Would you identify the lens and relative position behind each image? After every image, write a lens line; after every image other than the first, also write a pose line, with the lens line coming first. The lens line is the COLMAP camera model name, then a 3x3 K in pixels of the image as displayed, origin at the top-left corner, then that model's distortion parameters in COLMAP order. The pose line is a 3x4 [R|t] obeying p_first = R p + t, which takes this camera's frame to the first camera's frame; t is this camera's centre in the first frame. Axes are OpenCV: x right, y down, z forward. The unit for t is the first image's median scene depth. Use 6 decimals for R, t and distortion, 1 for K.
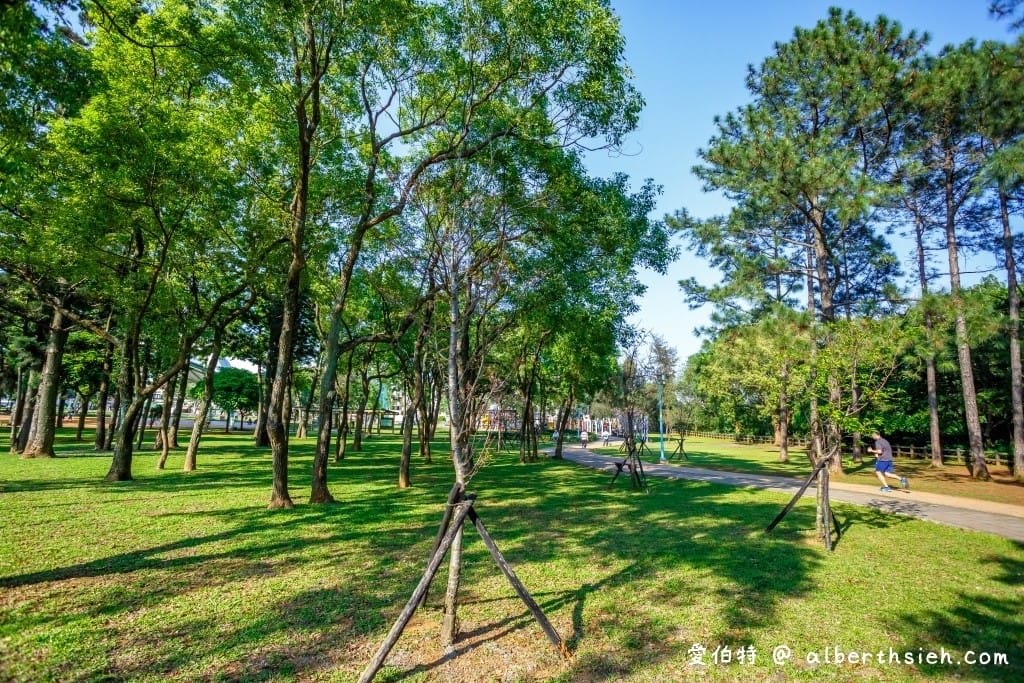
lens RADIAL K [[499.2, 0, 509.4], [0, 499.2, 343.3], [0, 0, 1]] dist [-0.050563, 0.015018]
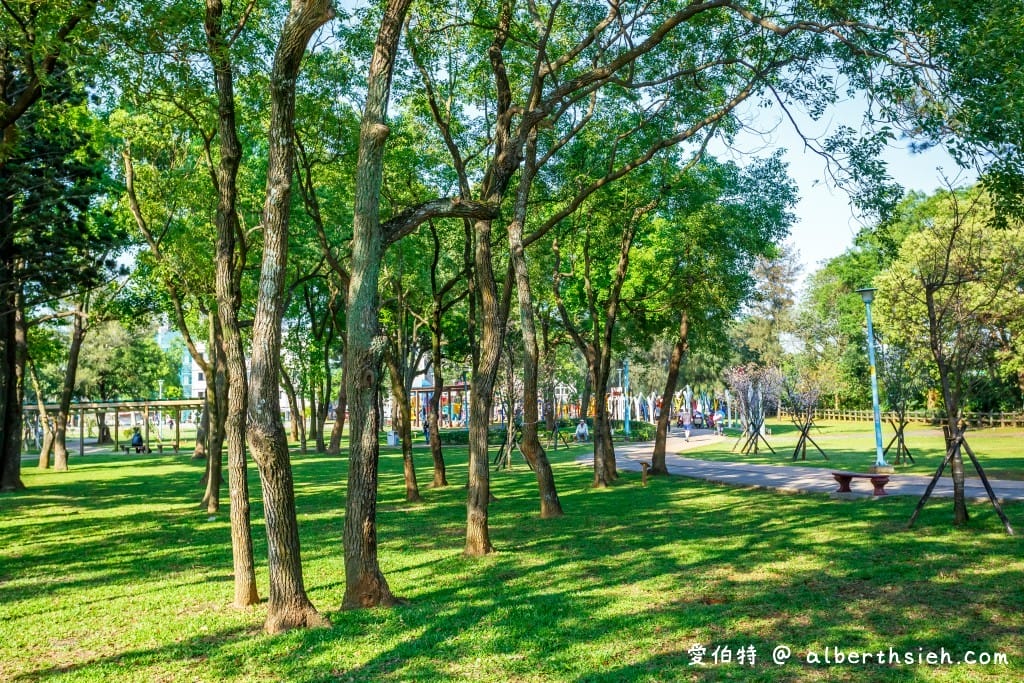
lens RADIAL K [[1002.9, 0, 516.5], [0, 1002.9, 340.9], [0, 0, 1]] dist [0.025514, 0.000000]
pose [[0.994085, -0.046509, 0.098146, -0.152384], [0.037821, 0.995349, 0.088598, 0.015224], [-0.101810, -0.084362, 0.991220, 0.077813]]
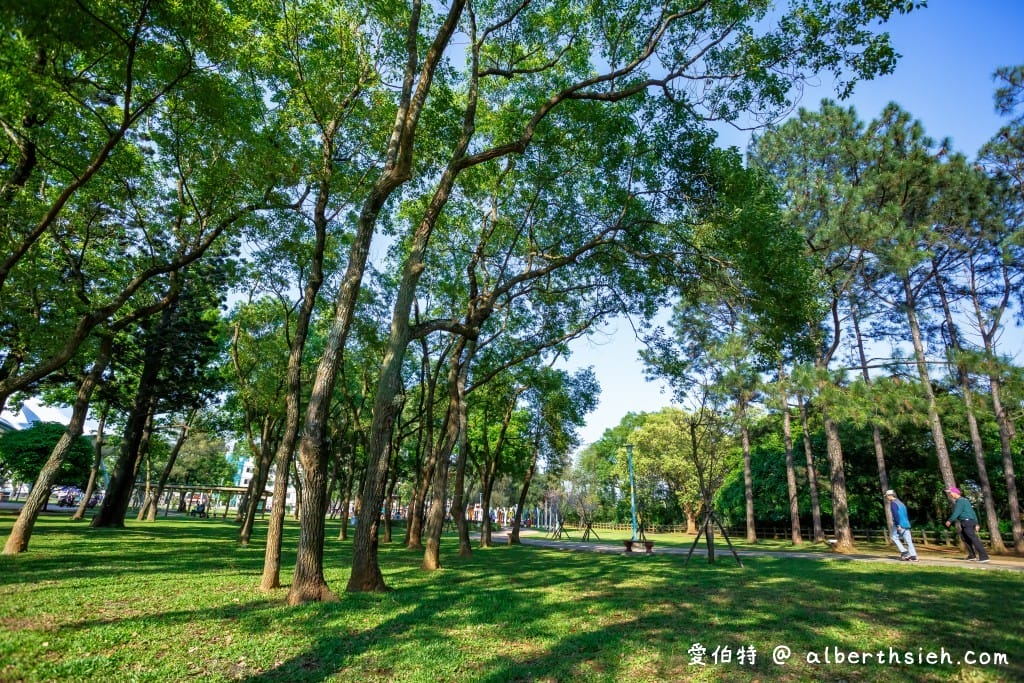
lens RADIAL K [[499.2, 0, 514.7], [0, 499.2, 335.5], [0, 0, 1]] dist [-0.050563, 0.015018]
pose [[0.961410, 0.099903, 0.256341, -0.180378], [-0.048121, 0.978440, -0.200847, 0.067042], [-0.270880, 0.180760, 0.945489, 0.173995]]
